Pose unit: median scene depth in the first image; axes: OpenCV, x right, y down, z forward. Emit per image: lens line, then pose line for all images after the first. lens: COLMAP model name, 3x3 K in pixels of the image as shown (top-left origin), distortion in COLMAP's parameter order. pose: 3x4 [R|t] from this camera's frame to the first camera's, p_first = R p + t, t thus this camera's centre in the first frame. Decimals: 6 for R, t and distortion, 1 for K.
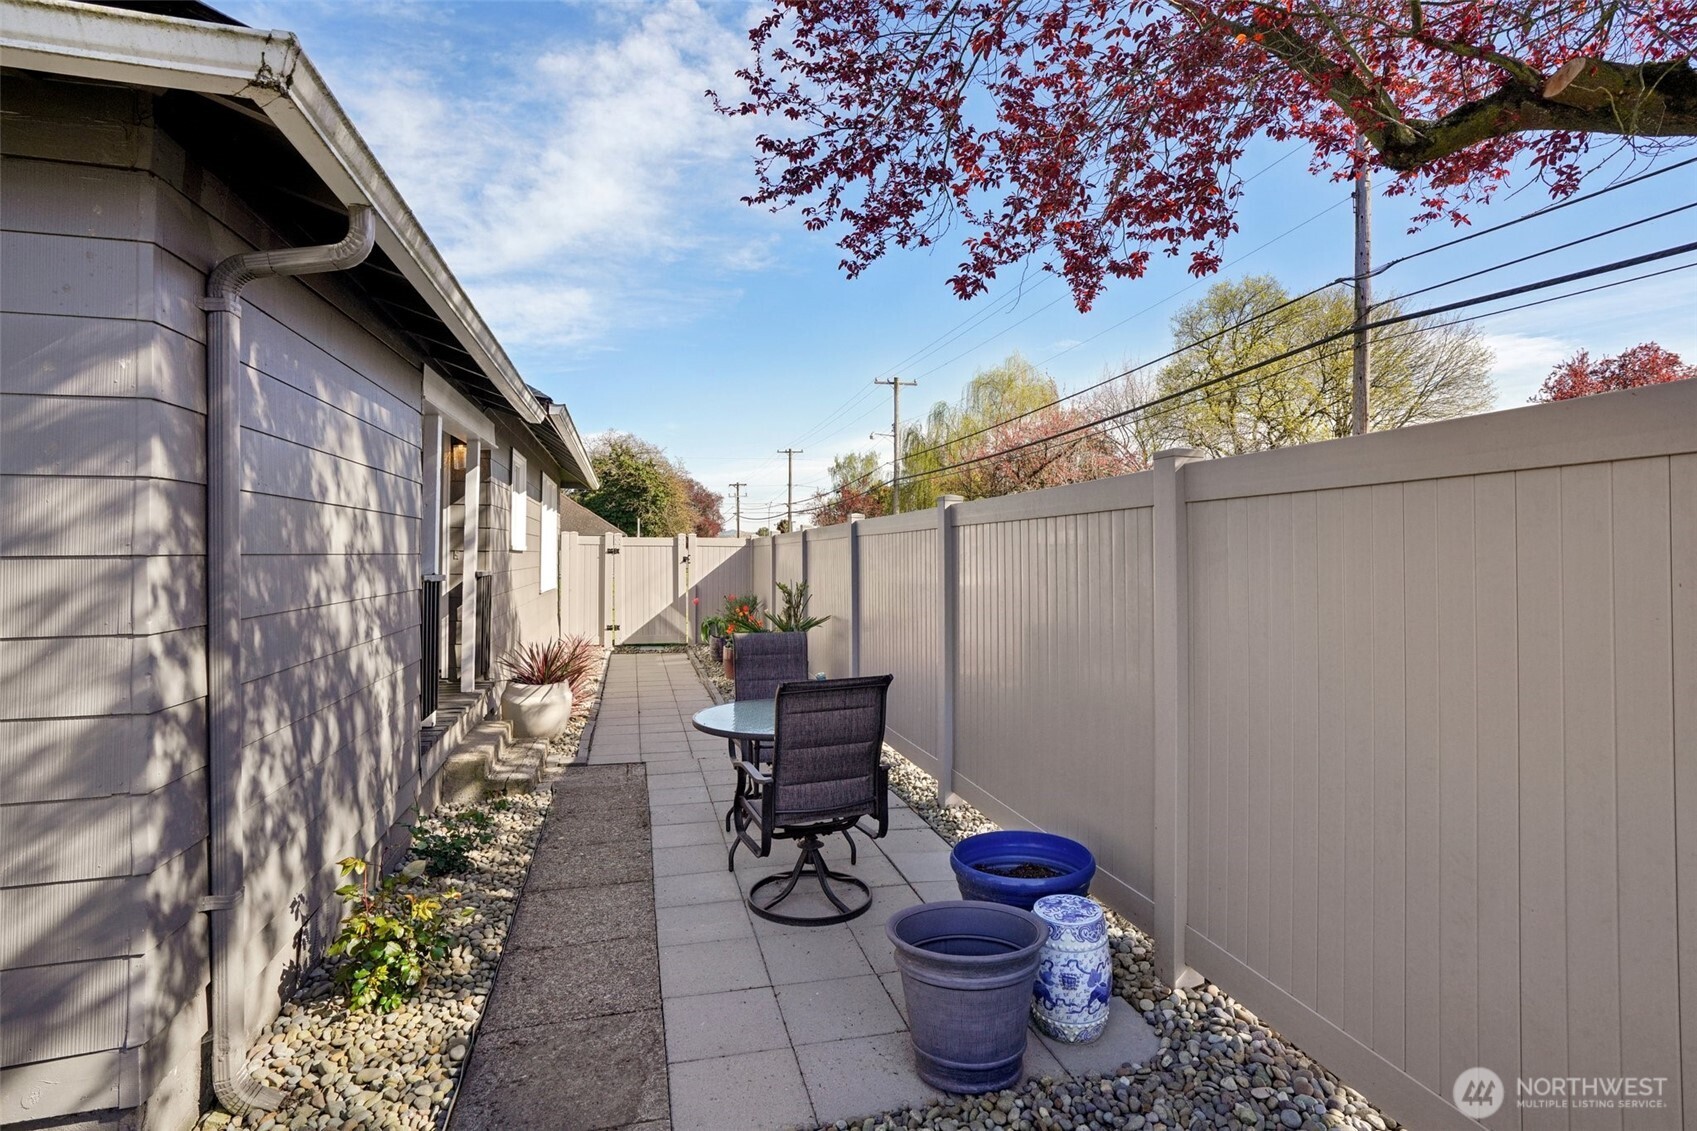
lens RADIAL K [[803.2, 0, 840.4], [0, 803.2, 569.0], [0, 0, 1]] dist [0.047370, 0.000233]
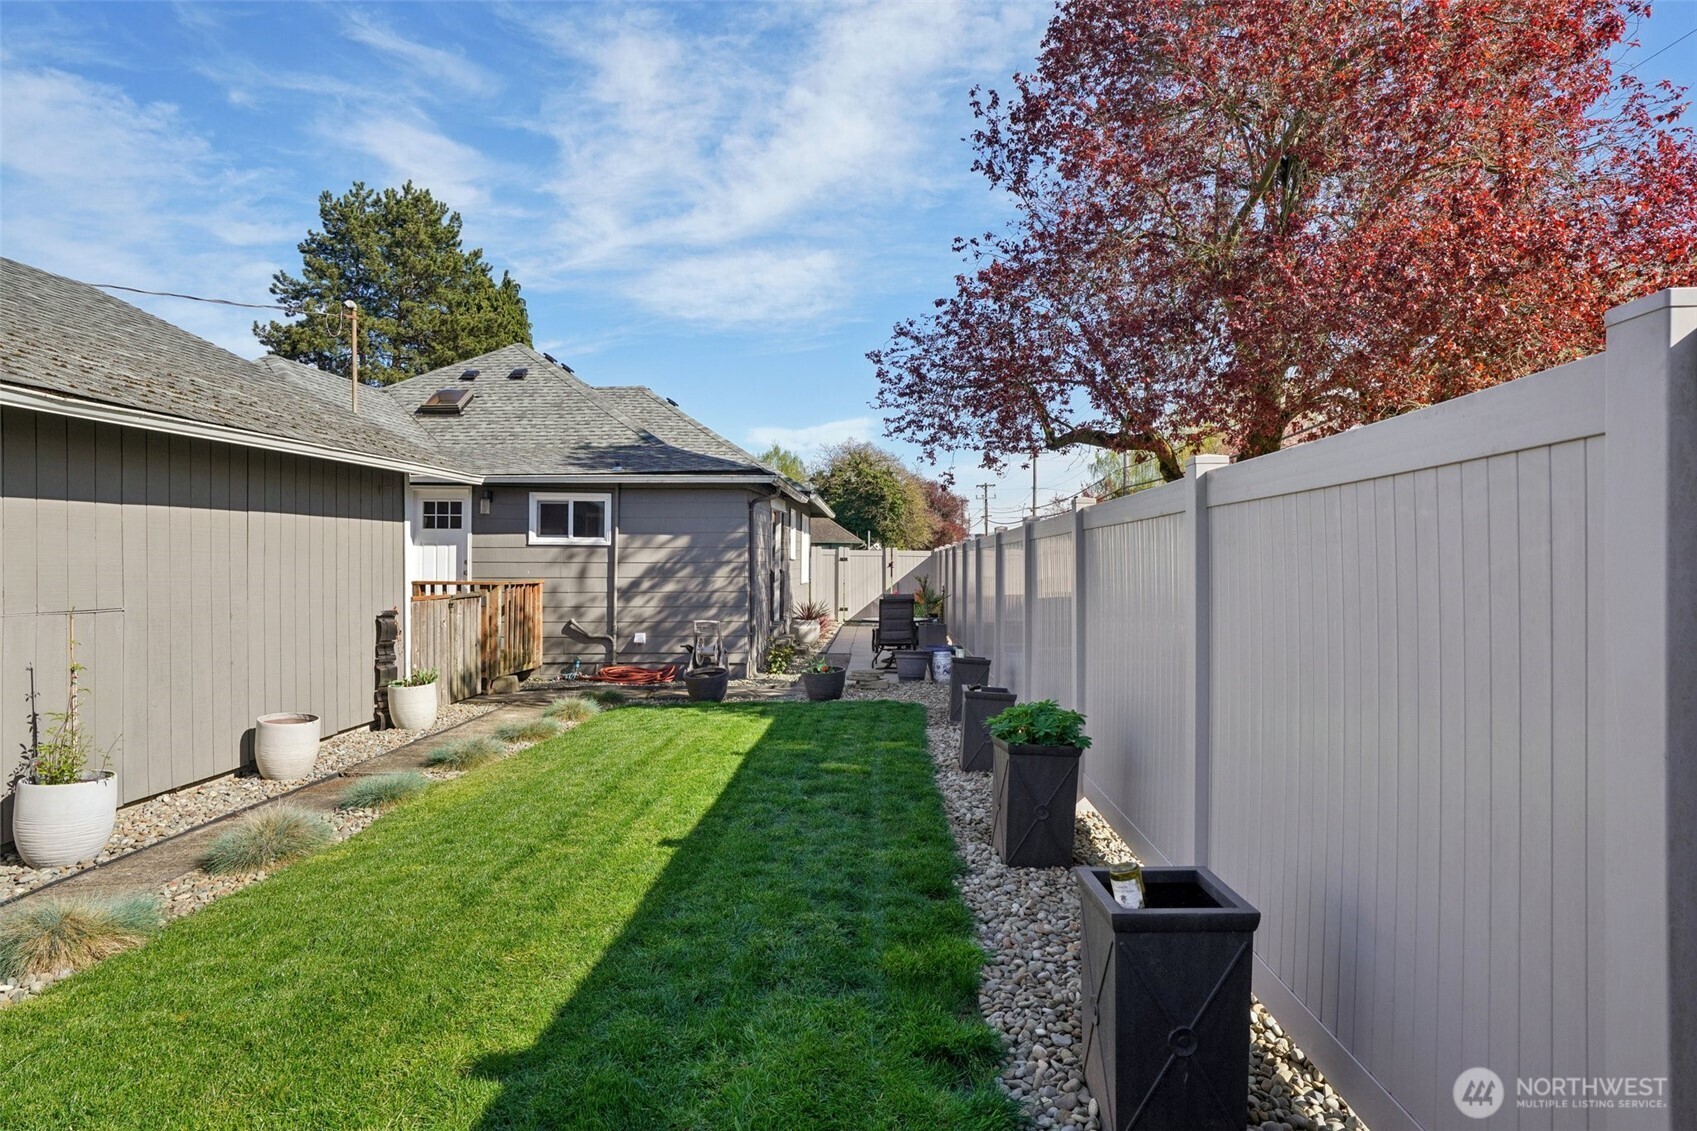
lens RADIAL K [[1000.5, 0, 870.4], [0, 1000.5, 601.3], [0, 0, 1]] dist [-0.029099, -0.001525]
pose [[0.965855, 0.012107, -0.258798, 0.068474], [-0.006633, 0.999736, 0.022016, 0.004058], [0.258997, -0.019548, 0.965680, -0.216773]]
